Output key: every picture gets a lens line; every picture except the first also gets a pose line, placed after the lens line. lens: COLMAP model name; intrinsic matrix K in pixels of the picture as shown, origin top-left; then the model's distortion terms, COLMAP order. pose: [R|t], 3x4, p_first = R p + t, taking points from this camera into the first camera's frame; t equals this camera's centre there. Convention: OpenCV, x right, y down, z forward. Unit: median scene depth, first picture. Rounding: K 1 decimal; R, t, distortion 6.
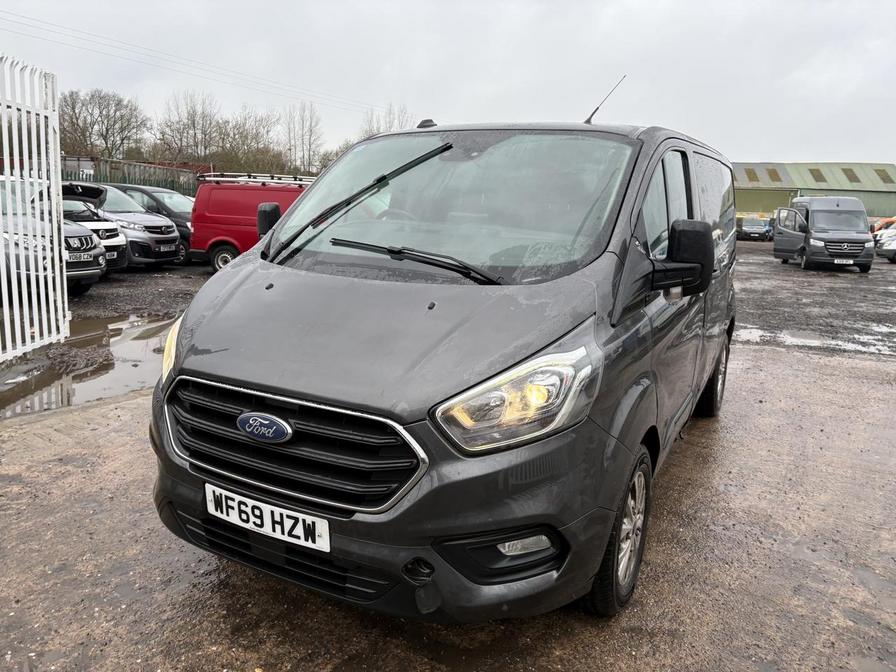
lens RADIAL K [[673.5, 0, 444.1], [0, 673.5, 334.1], [0, 0, 1]] dist [0.081396, -0.093097]
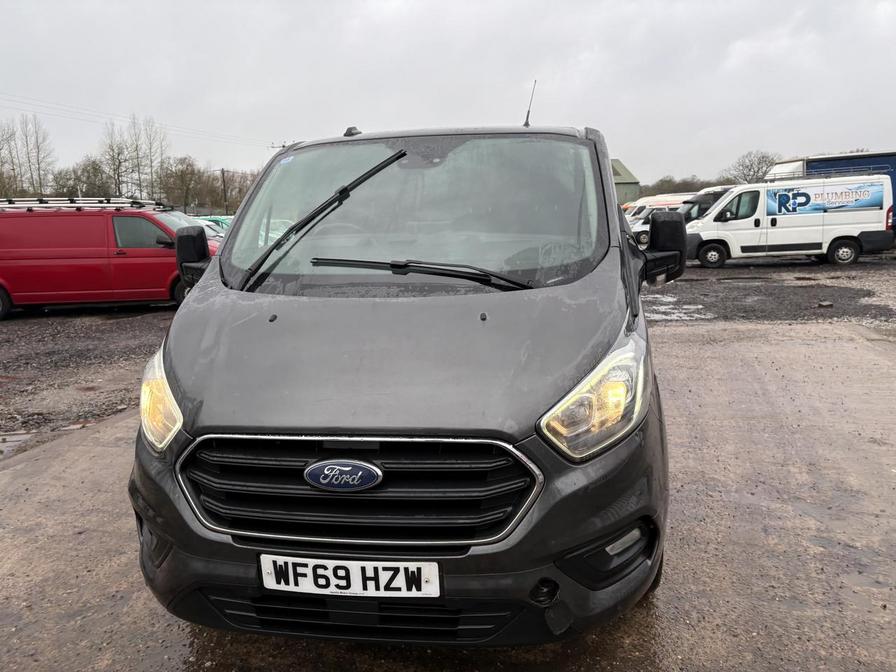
lens RADIAL K [[673.5, 0, 444.1], [0, 673.5, 334.1], [0, 0, 1]] dist [0.081396, -0.093097]
pose [[0.938987, -0.124811, 0.320508, -0.383115], [0.128642, 0.991648, 0.009284, -0.034112], [-0.318989, 0.032513, 0.947200, 0.112034]]
